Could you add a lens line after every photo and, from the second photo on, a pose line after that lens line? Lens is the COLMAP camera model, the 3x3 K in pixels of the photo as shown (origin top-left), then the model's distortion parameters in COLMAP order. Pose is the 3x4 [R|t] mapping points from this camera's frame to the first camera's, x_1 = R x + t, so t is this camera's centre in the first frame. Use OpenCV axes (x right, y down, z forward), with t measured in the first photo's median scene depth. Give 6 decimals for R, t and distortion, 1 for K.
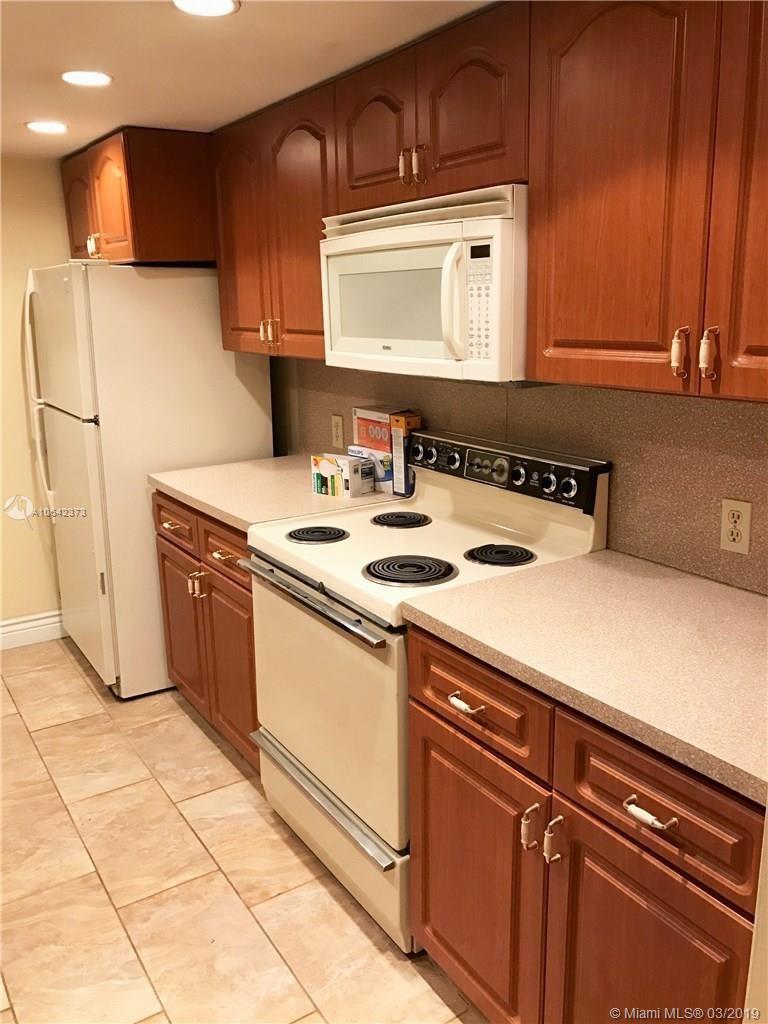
lens RADIAL K [[853.9, 0, 386.8], [0, 853.9, 512.4], [0, 0, 1]] dist [0.058238, -0.059461]
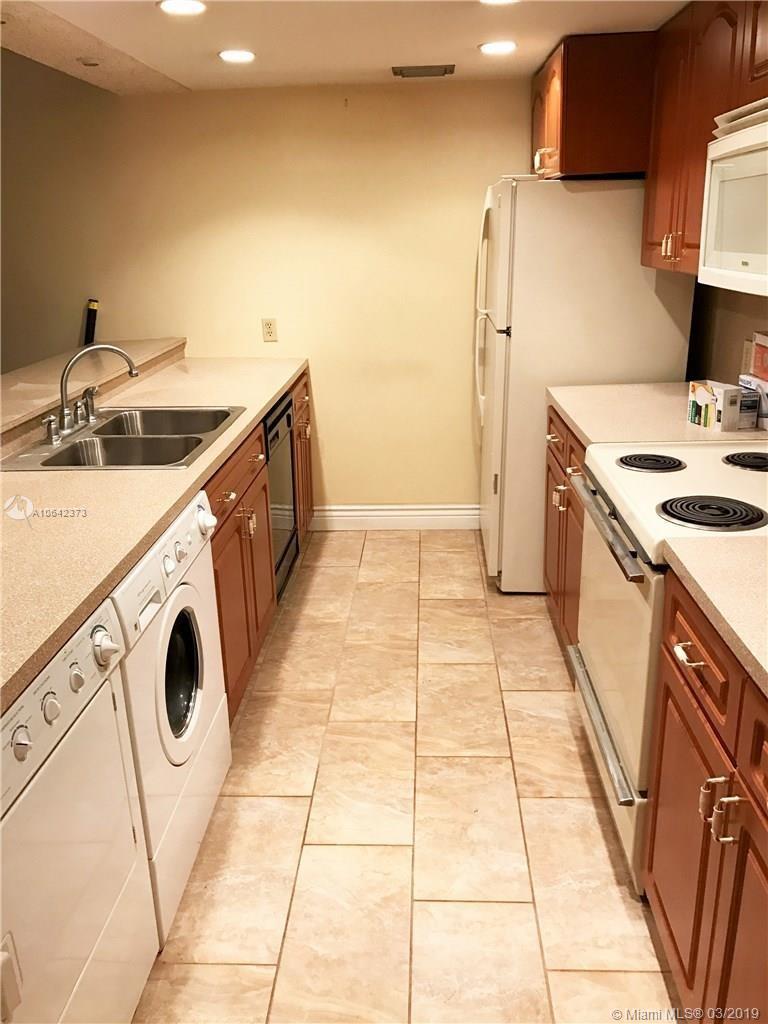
lens RADIAL K [[853.9, 0, 388.3], [0, 853.9, 509.6], [0, 0, 1]] dist [0.058238, -0.059461]
pose [[0.815811, 0.176208, -0.550821, 0.201290], [-0.127125, 0.983796, 0.126434, -0.006125], [0.564174, -0.033123, 0.824991, 0.034921]]
